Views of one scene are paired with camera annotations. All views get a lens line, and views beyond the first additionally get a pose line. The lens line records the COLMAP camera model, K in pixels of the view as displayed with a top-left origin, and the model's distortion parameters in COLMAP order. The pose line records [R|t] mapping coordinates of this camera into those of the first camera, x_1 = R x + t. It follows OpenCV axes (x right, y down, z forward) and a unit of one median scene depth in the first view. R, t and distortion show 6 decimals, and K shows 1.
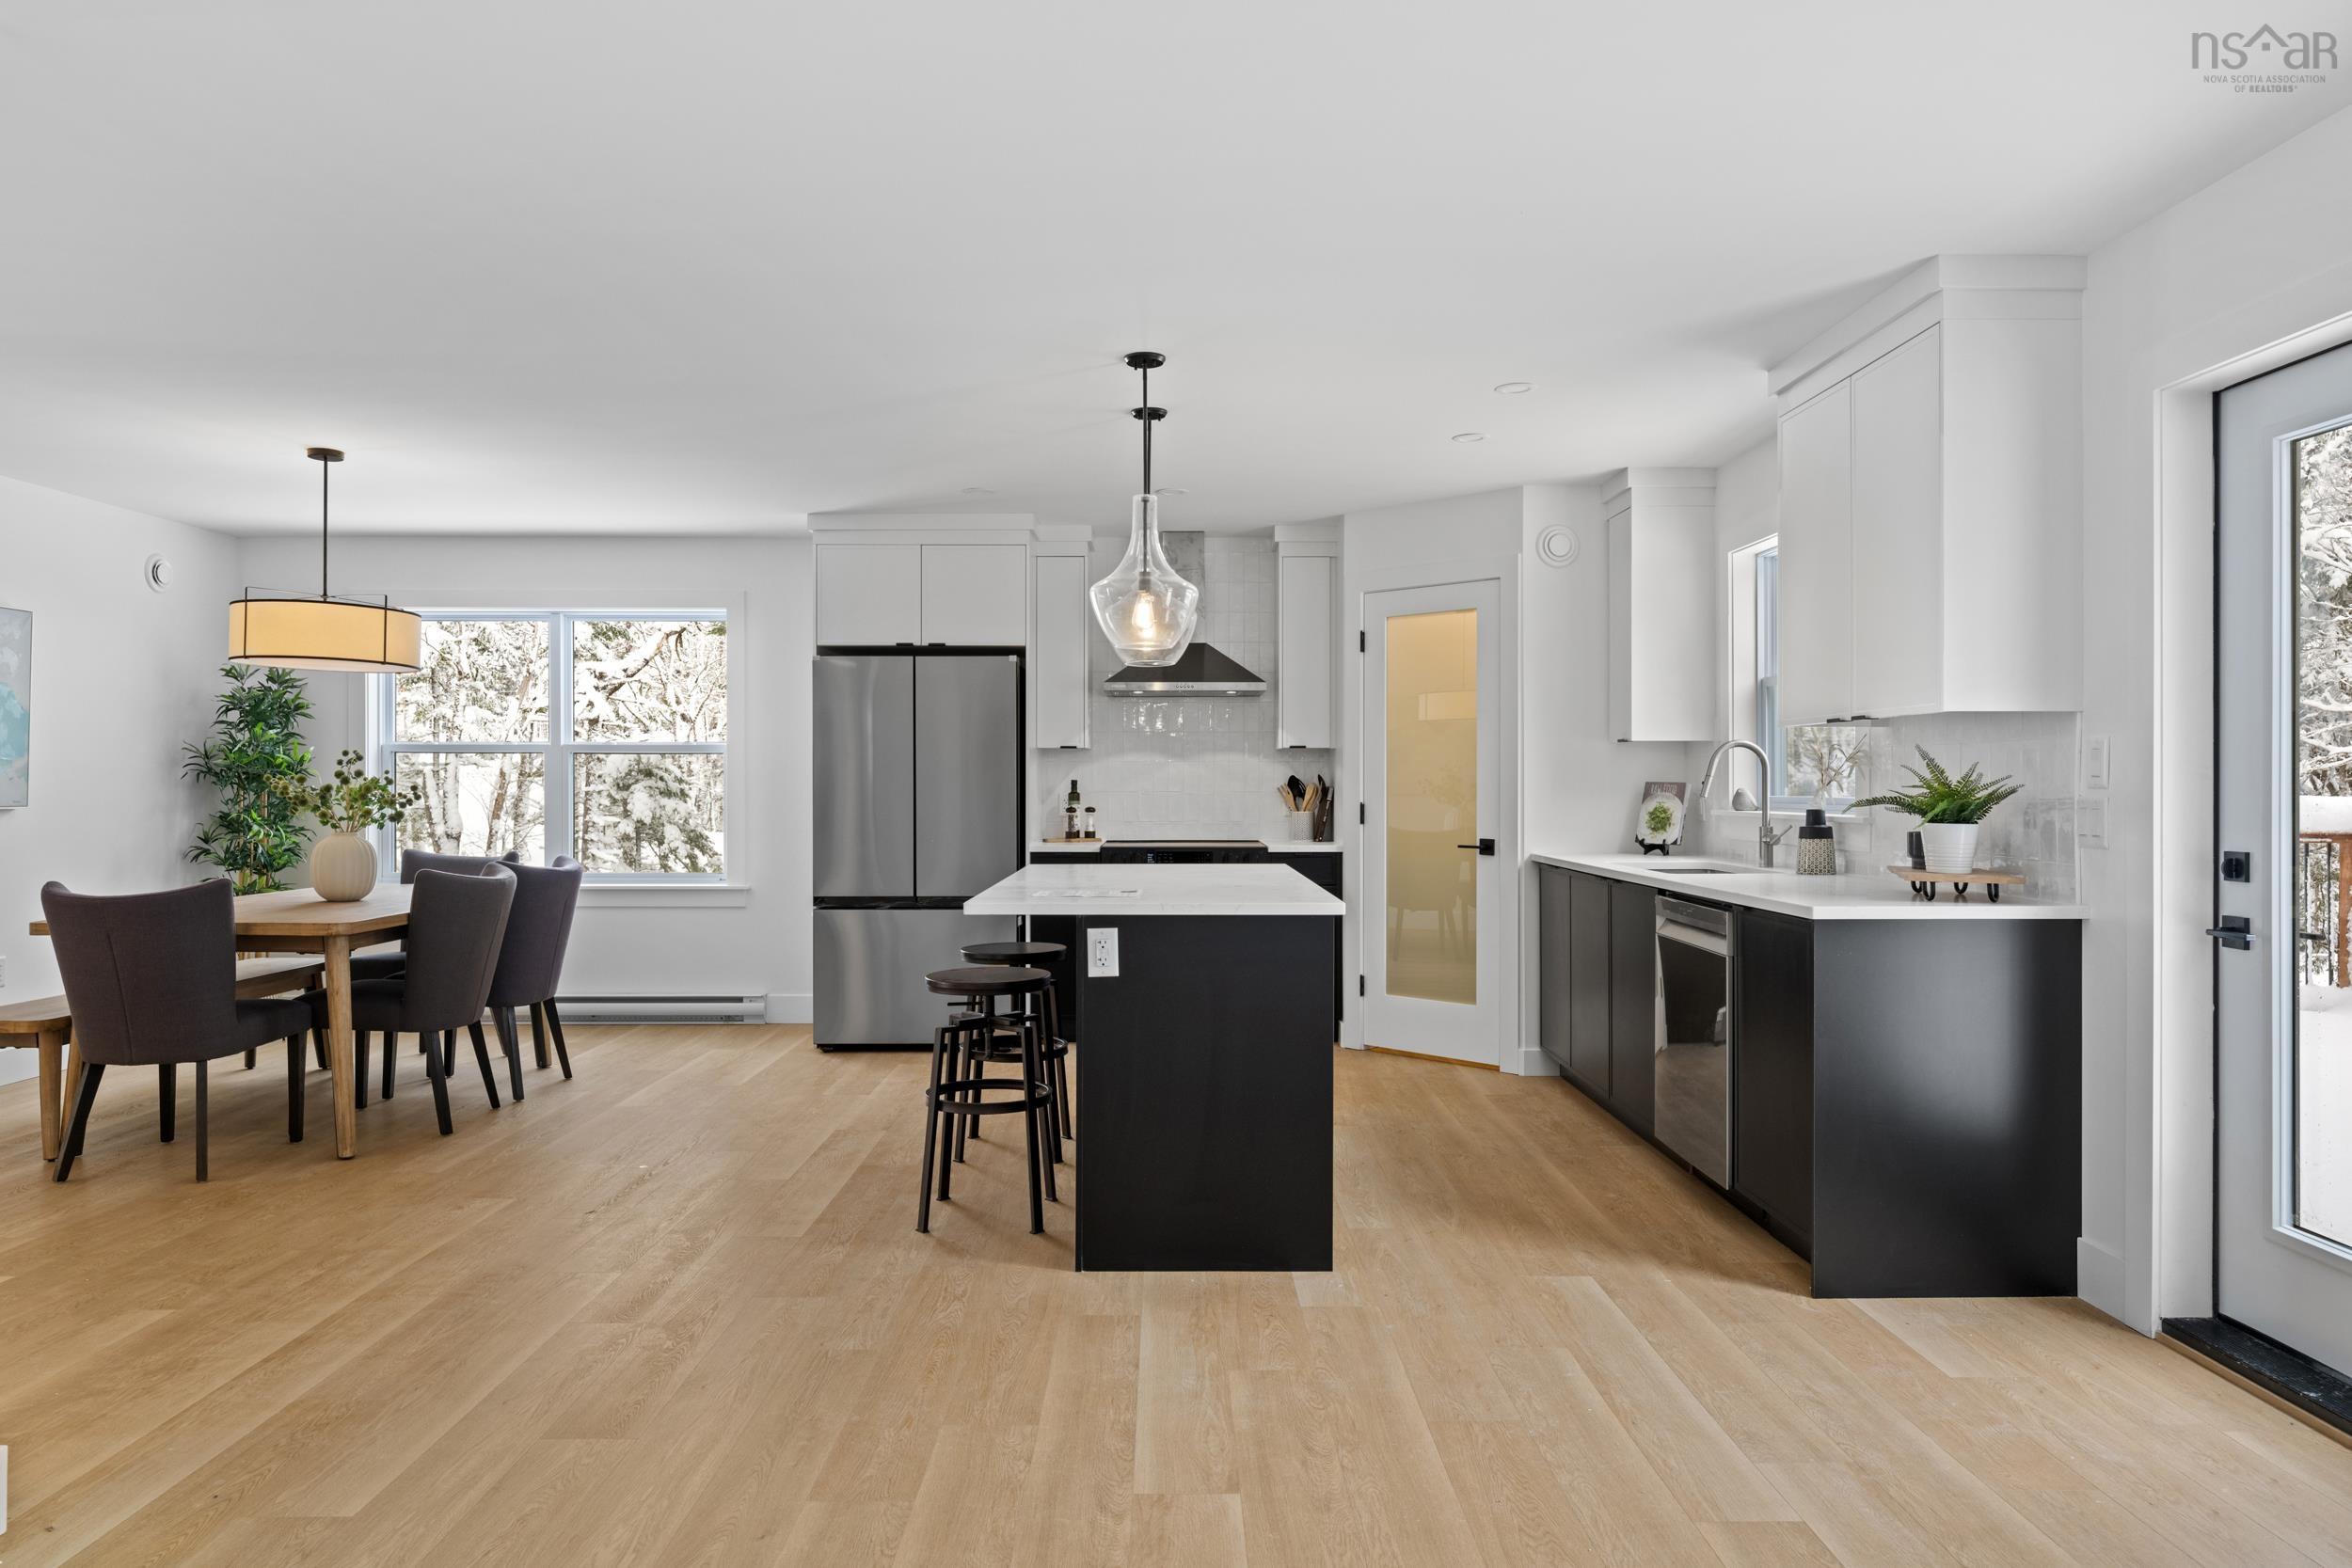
lens RADIAL K [[1483.7, 0, 1176.0], [0, 1483.7, 784.0], [0, 0, 1]] dist [0.002484, -0.001148]
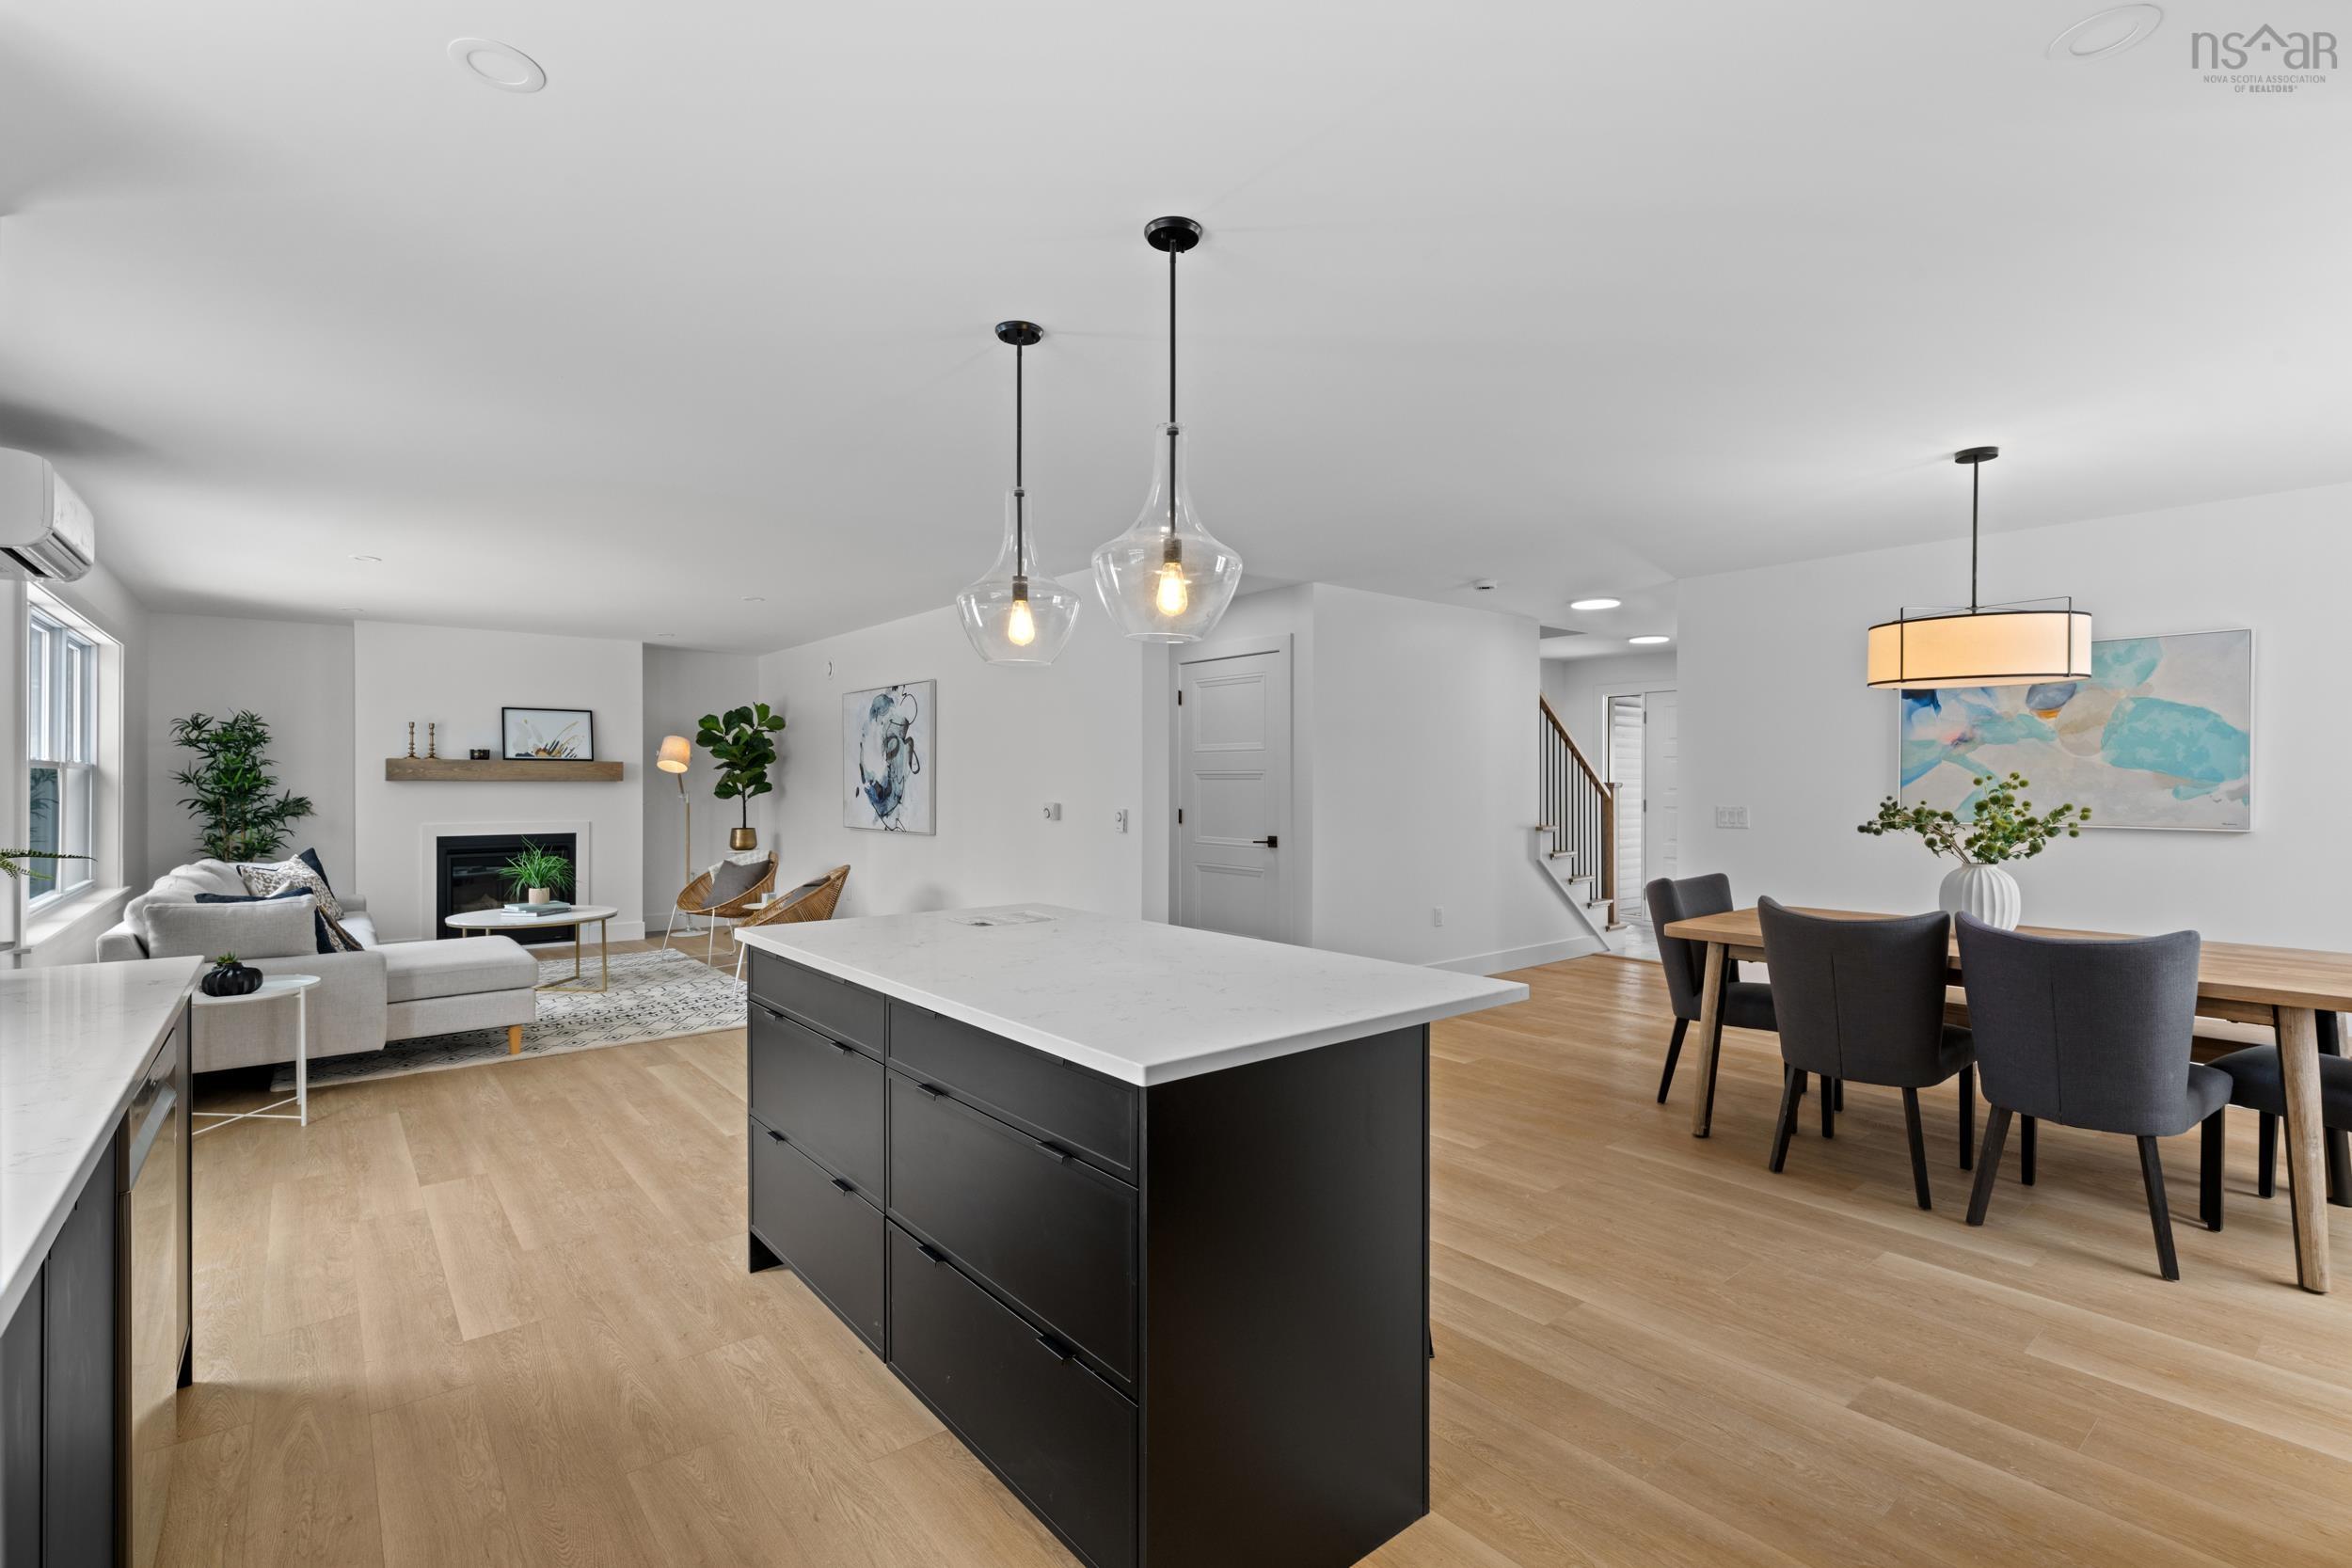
lens RADIAL K [[1075.2, 0, 1176.0], [0, 1075.2, 784.0], [0, 0, 1]] dist [0.001640, 0.000065]
pose [[-0.780217, 0.000012, -0.625509, 0.217432], [-0.001399, 0.999997, 0.001763, -0.016141], [0.625508, 0.002251, -0.780215, 1.114904]]
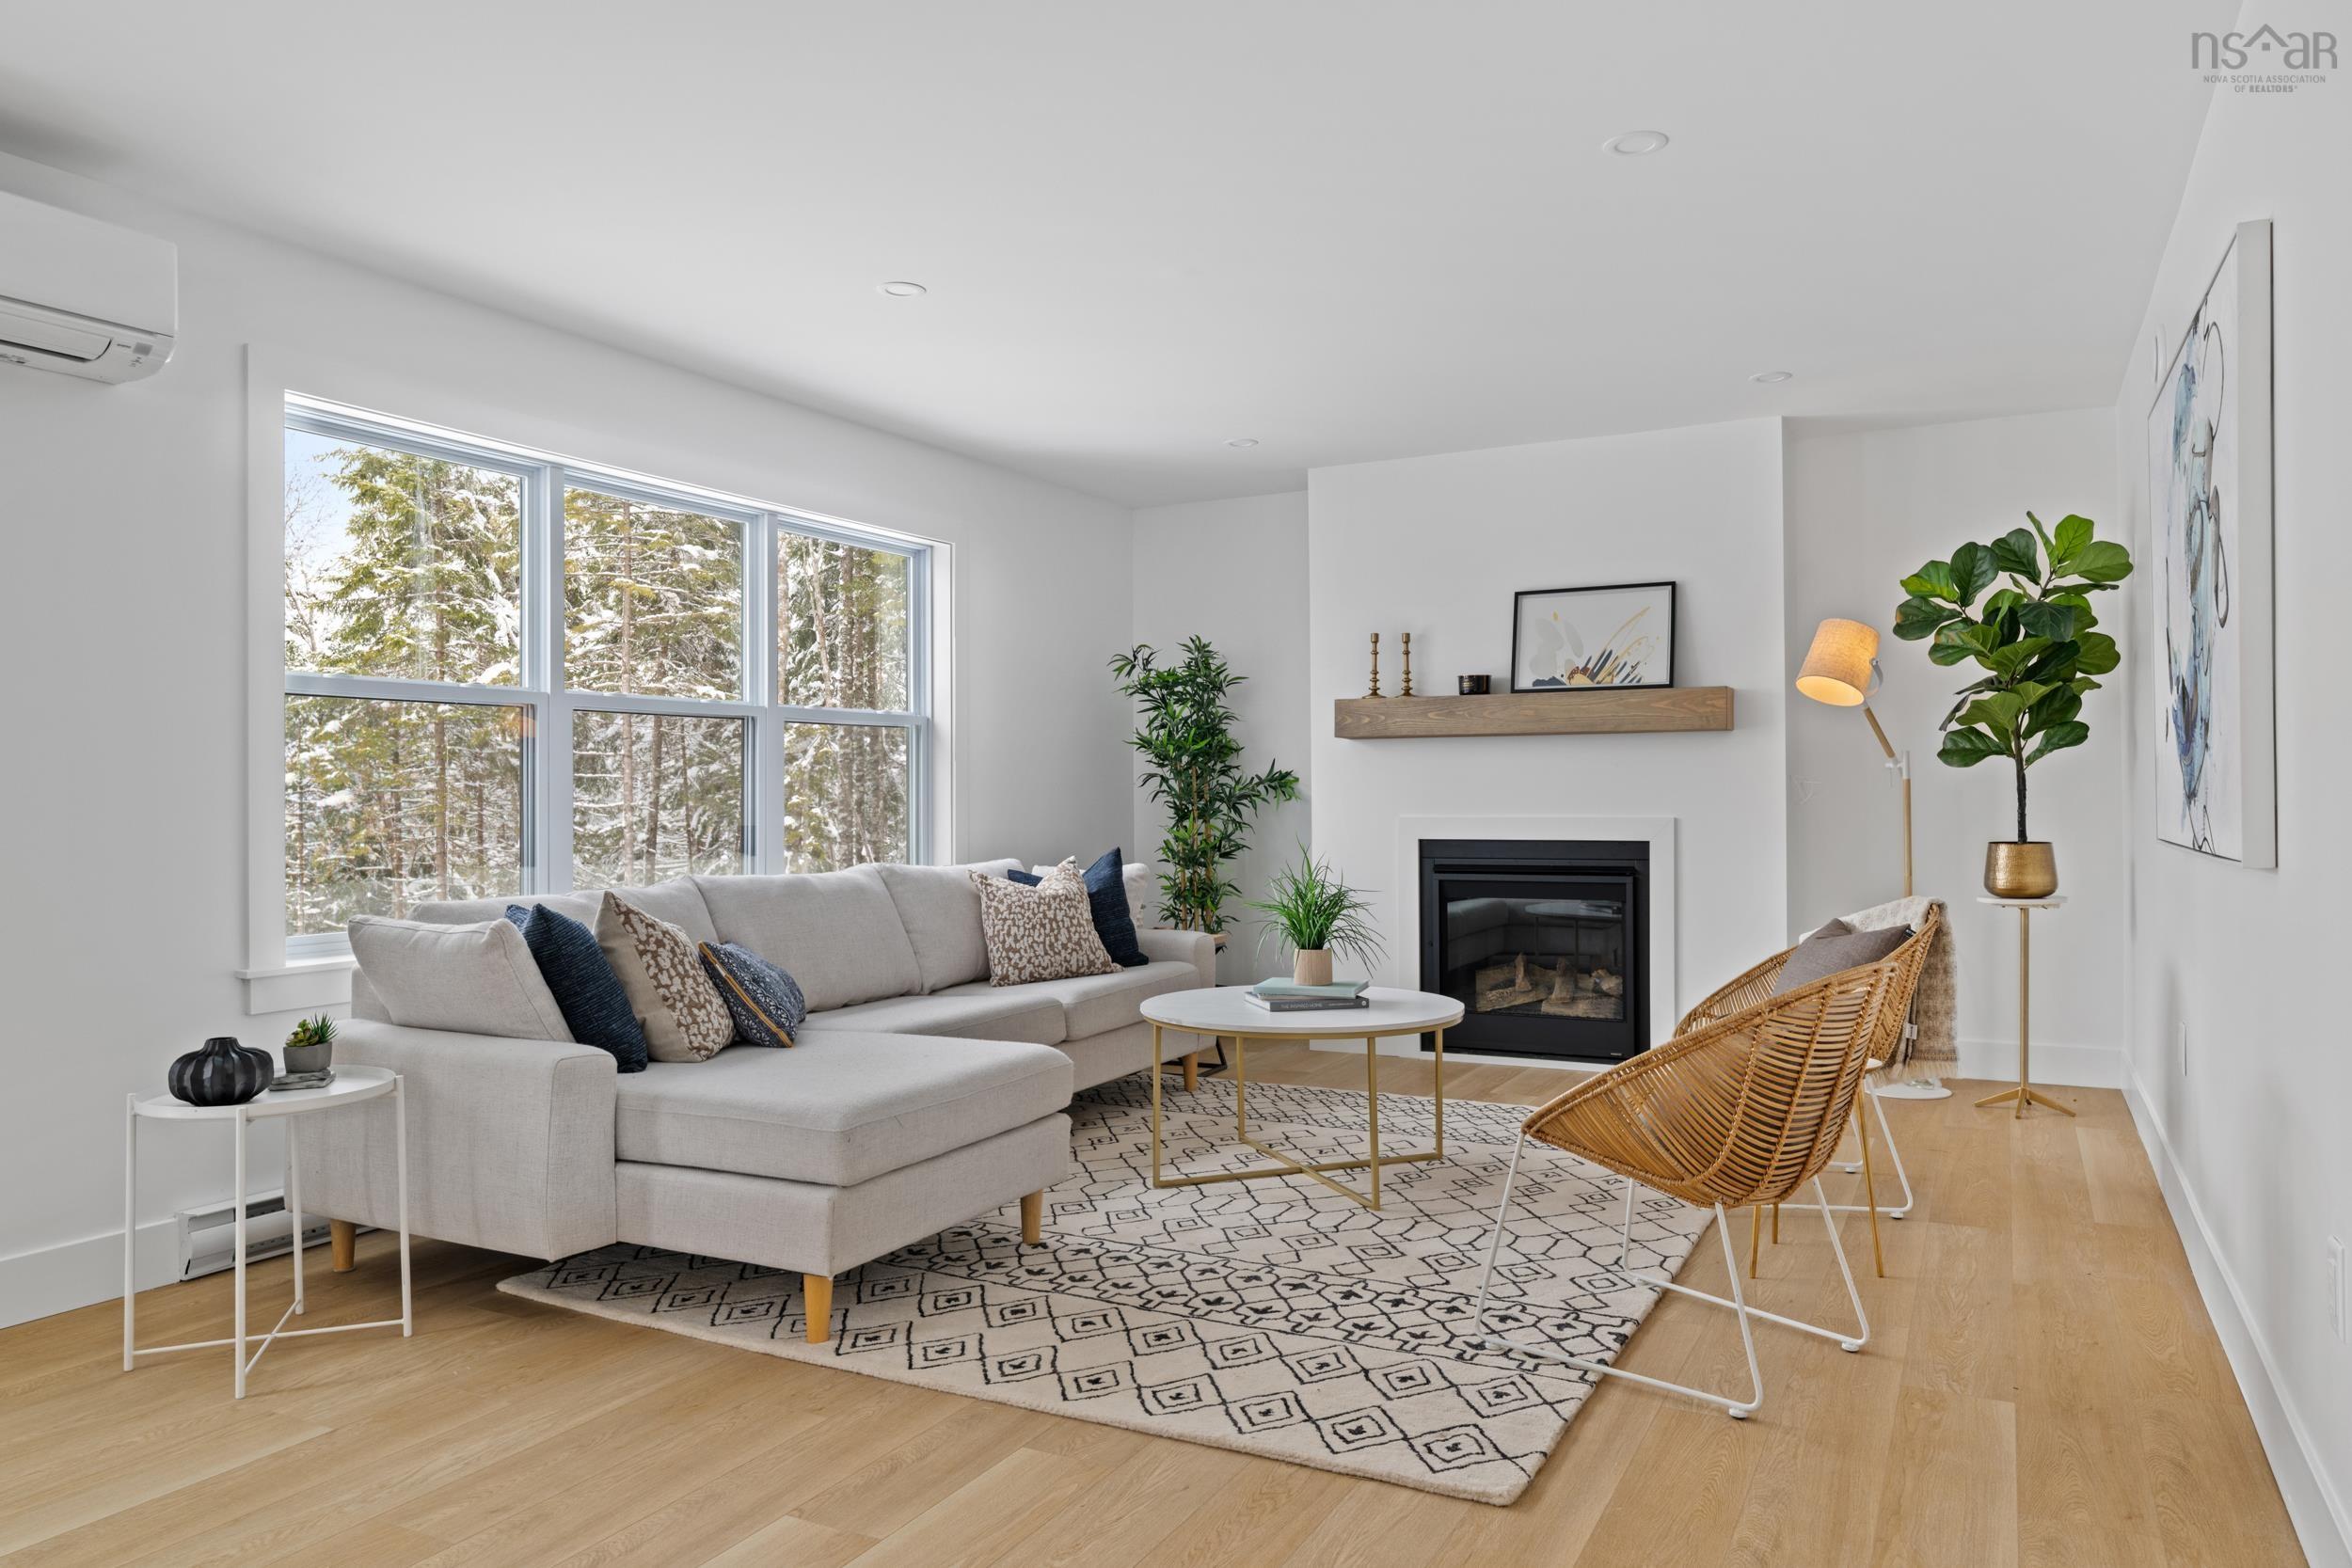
lens RADIAL K [[1557.0, 0, 1176.0], [0, 1557.0, 784.0], [0, 0, 1]] dist [-0.006555, 0.001462]
pose [[-0.880101, 0.009350, 0.474695, -0.256557], [0.007264, 0.999954, -0.006229, 0.020575], [-0.474731, -0.002034, -0.880128, 0.519860]]
